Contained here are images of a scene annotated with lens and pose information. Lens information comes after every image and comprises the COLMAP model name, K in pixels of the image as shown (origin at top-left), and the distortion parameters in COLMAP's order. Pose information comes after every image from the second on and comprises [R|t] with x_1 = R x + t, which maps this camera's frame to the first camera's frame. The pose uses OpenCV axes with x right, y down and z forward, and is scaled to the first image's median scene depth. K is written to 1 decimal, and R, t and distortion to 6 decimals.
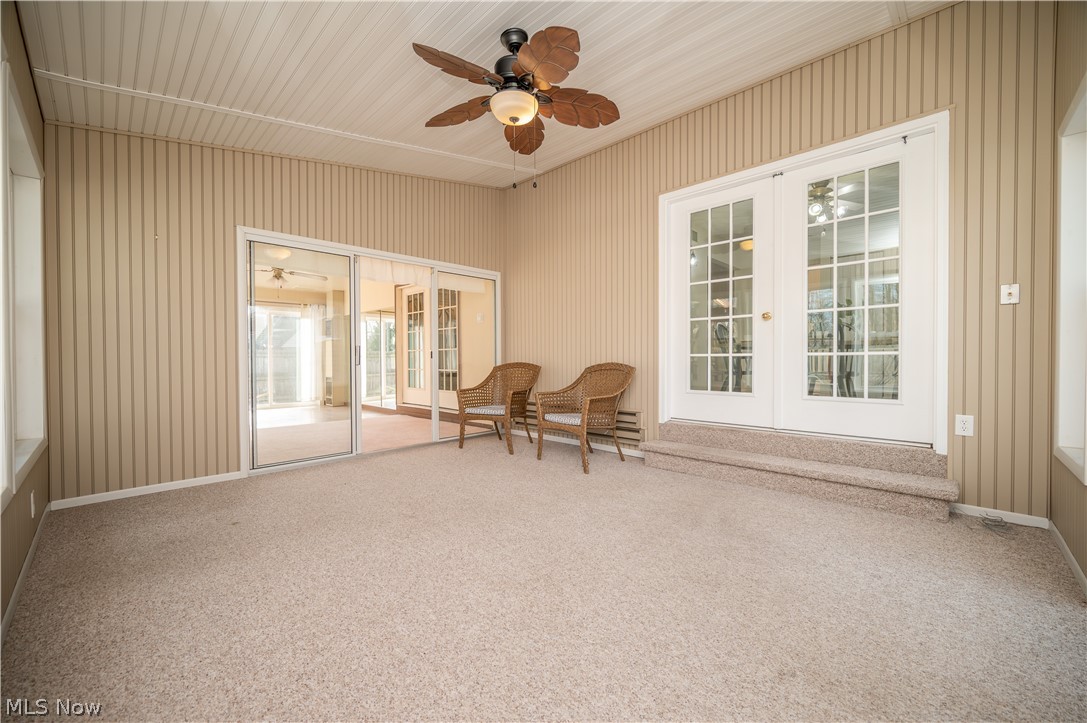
lens RADIAL K [[426.4, 0, 546.2], [0, 426.4, 364.5], [0, 0, 1]] dist [-0.000969, -0.000327]
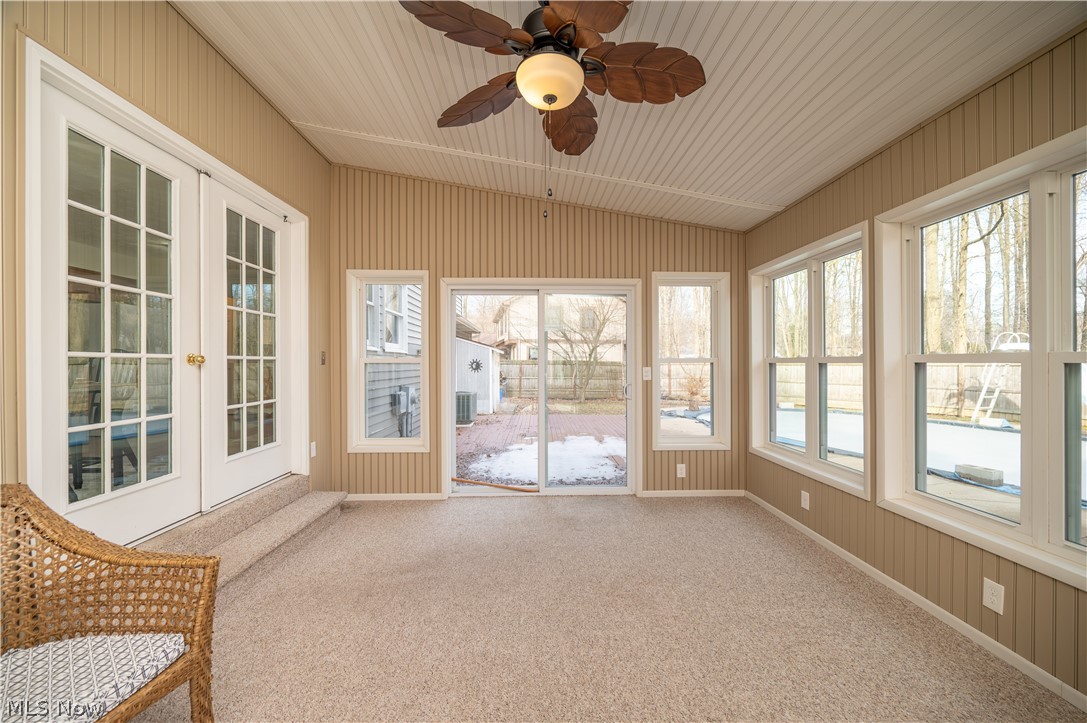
lens RADIAL K [[433.4, 0, 546.4], [0, 433.4, 360.9], [0, 0, 1]] dist [0.000499, -0.000057]
pose [[-0.712610, 0.011506, 0.701466, -0.461105], [0.016915, 0.999857, 0.000784, -0.111361], [-0.701356, 0.012424, -0.712703, 1.227383]]
